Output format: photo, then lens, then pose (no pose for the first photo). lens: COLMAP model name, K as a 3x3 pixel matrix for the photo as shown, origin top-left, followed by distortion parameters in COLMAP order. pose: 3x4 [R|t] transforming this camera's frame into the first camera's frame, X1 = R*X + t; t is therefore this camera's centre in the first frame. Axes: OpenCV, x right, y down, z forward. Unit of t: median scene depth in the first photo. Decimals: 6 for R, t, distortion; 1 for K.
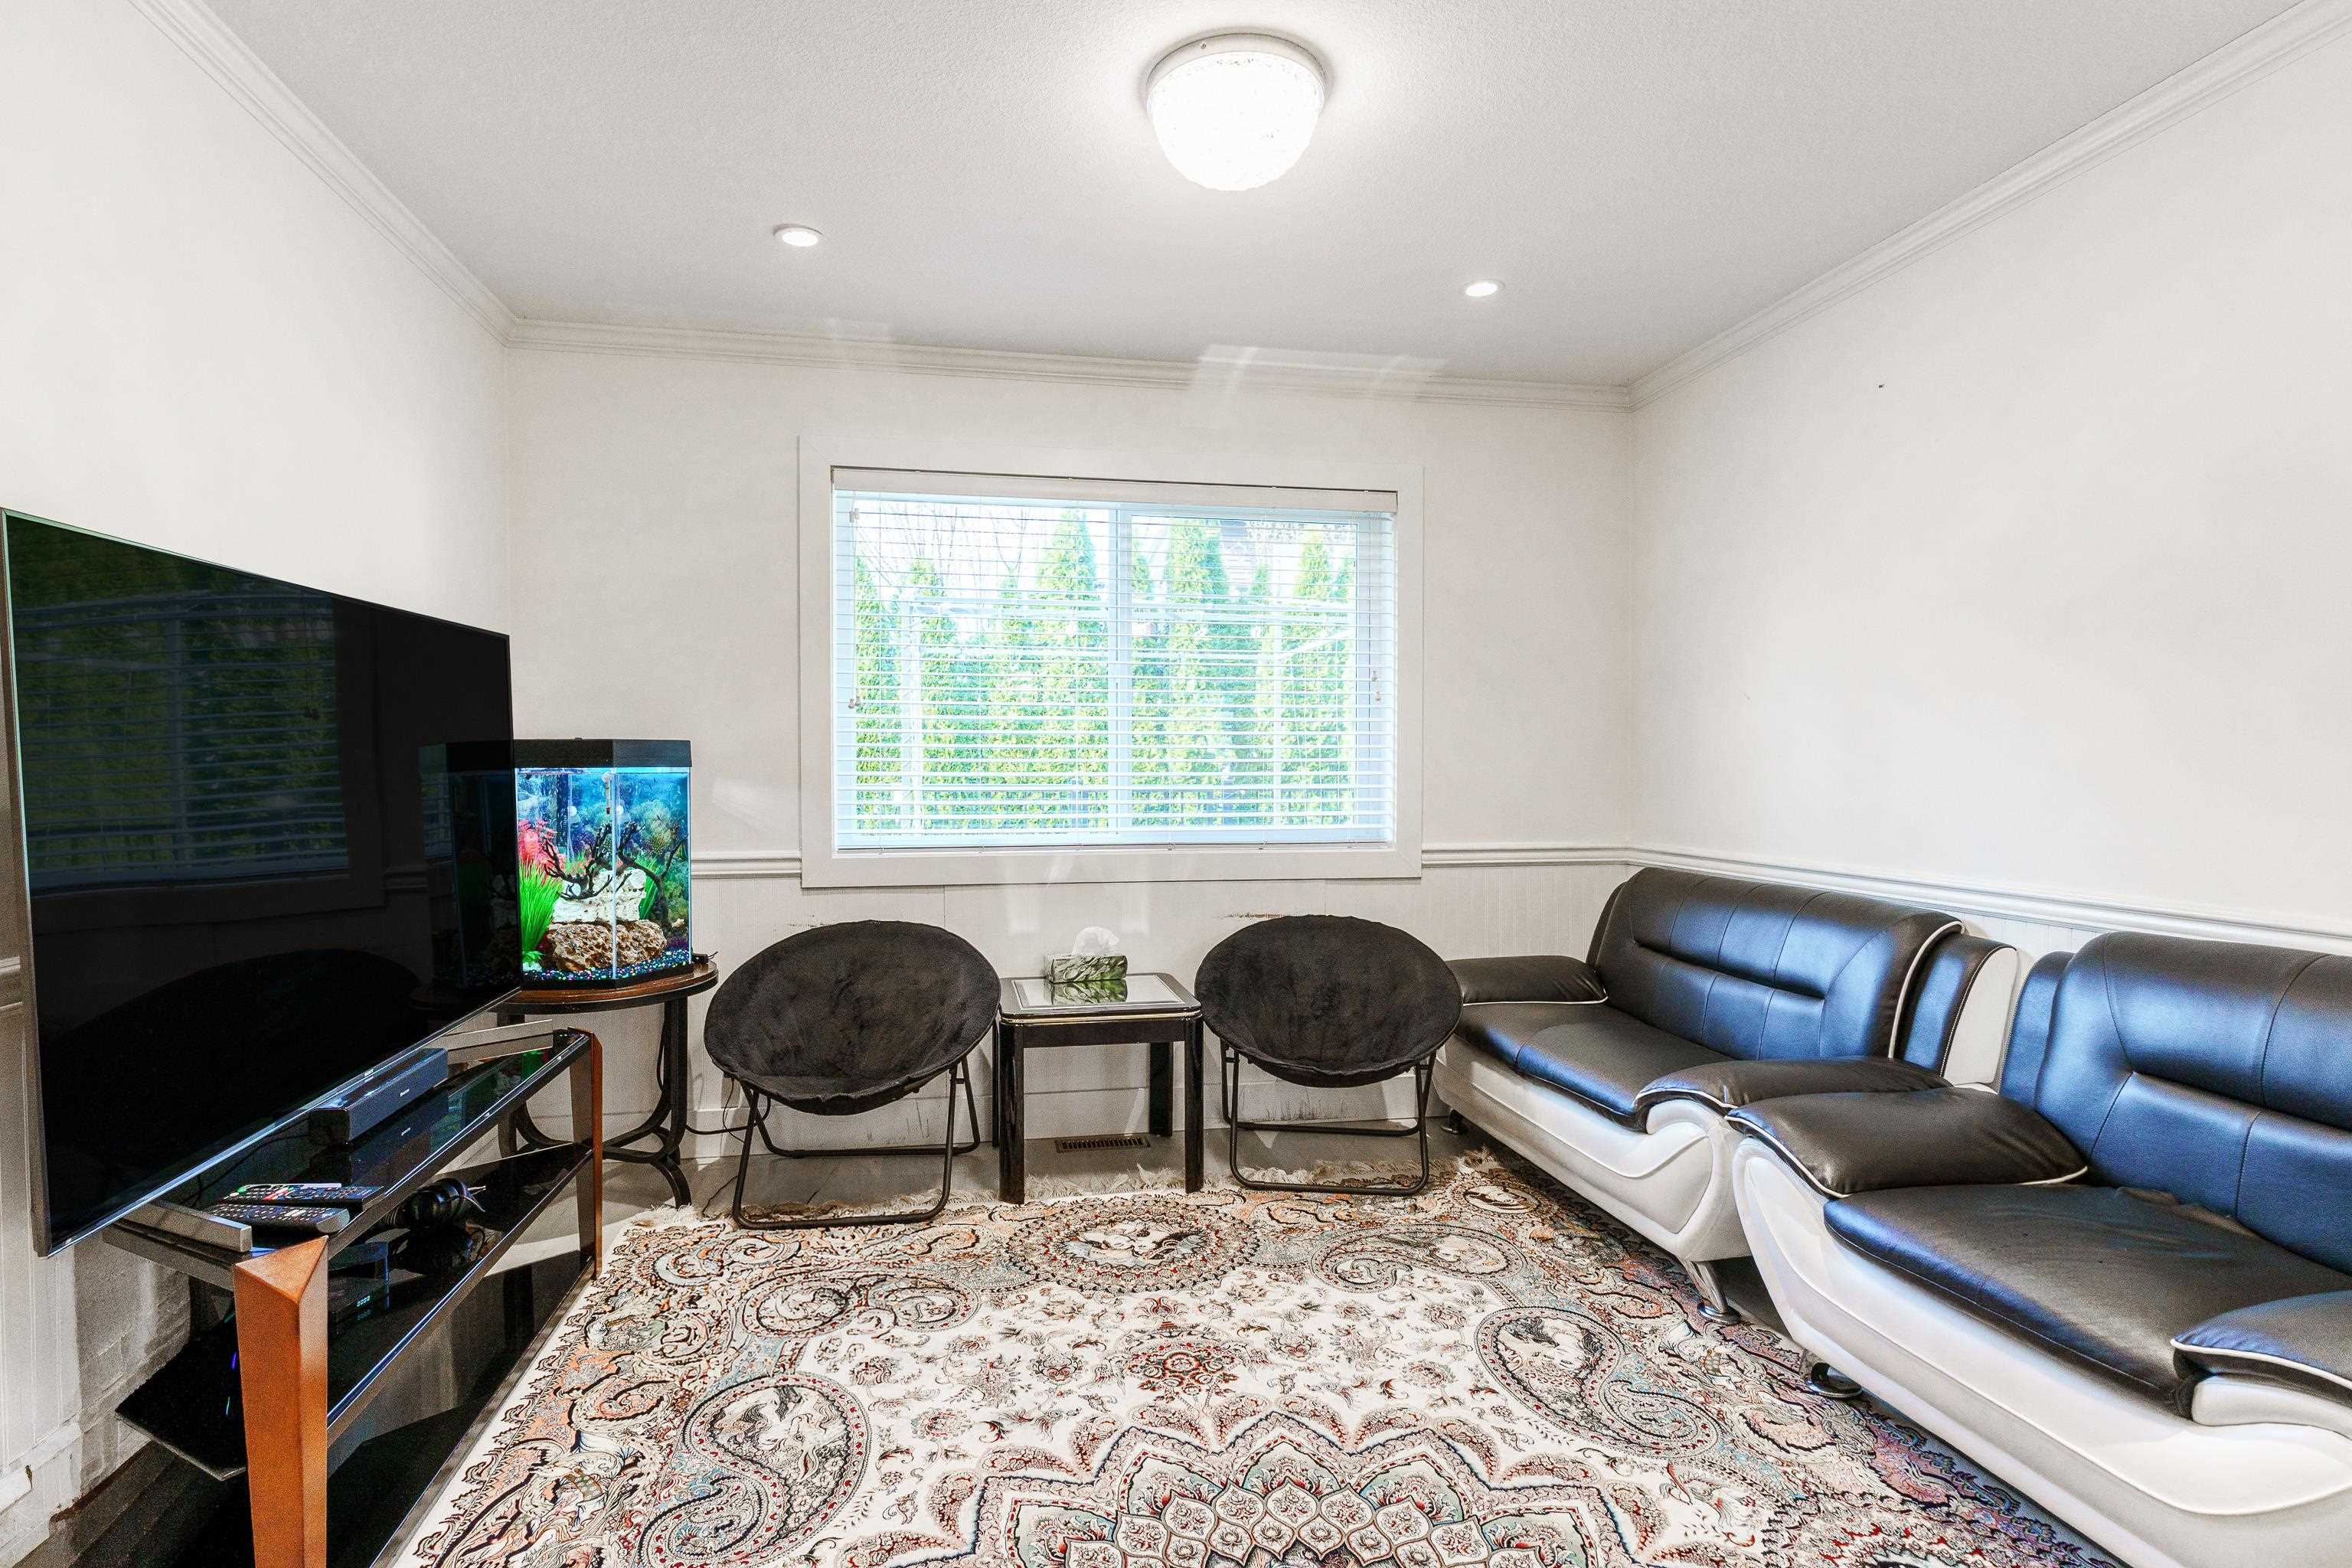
lens RADIAL K [[1145.0, 0, 1164.5], [0, 1145.0, 784.5], [0, 0, 1]] dist [0.001077, 0.001681]
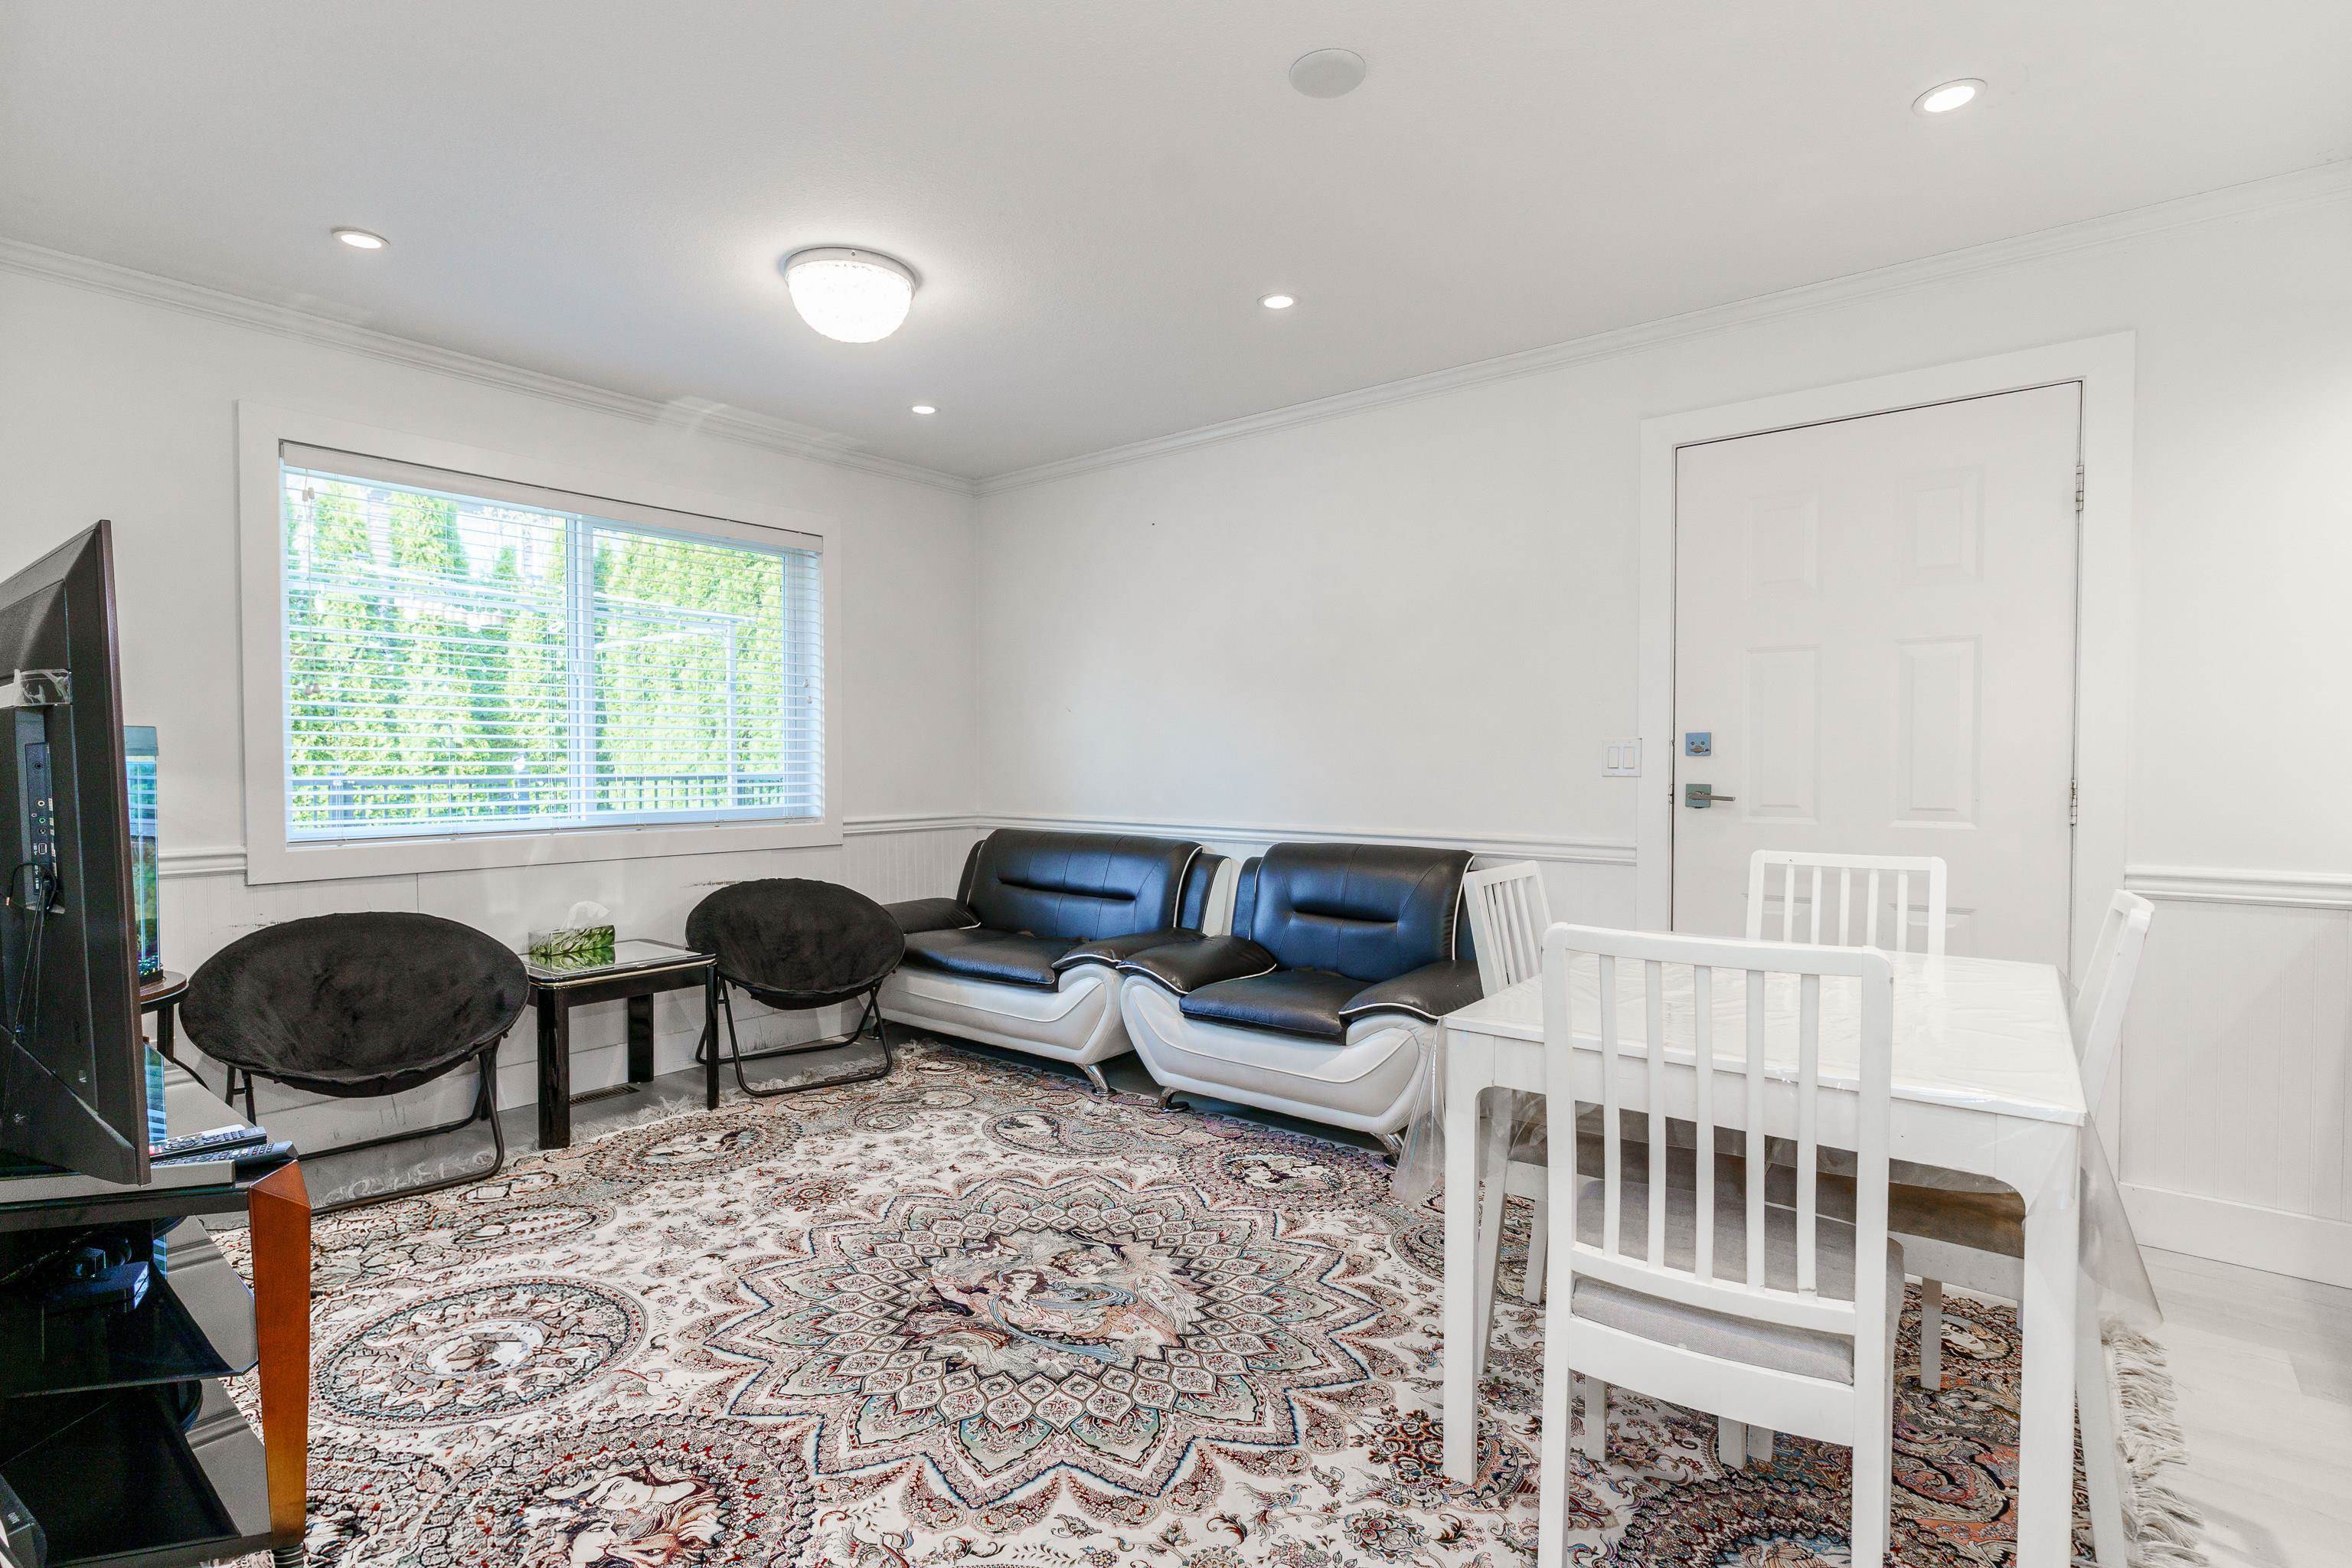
lens RADIAL K [[1145.0, 0, 1164.5], [0, 1145.0, 784.5], [0, 0, 1]] dist [0.001077, 0.001681]
pose [[0.751534, -0.014735, 0.659530, -0.441369], [0.009885, 0.999890, 0.011075, 0.005745], [-0.659620, -0.001804, 0.751597, -0.237318]]
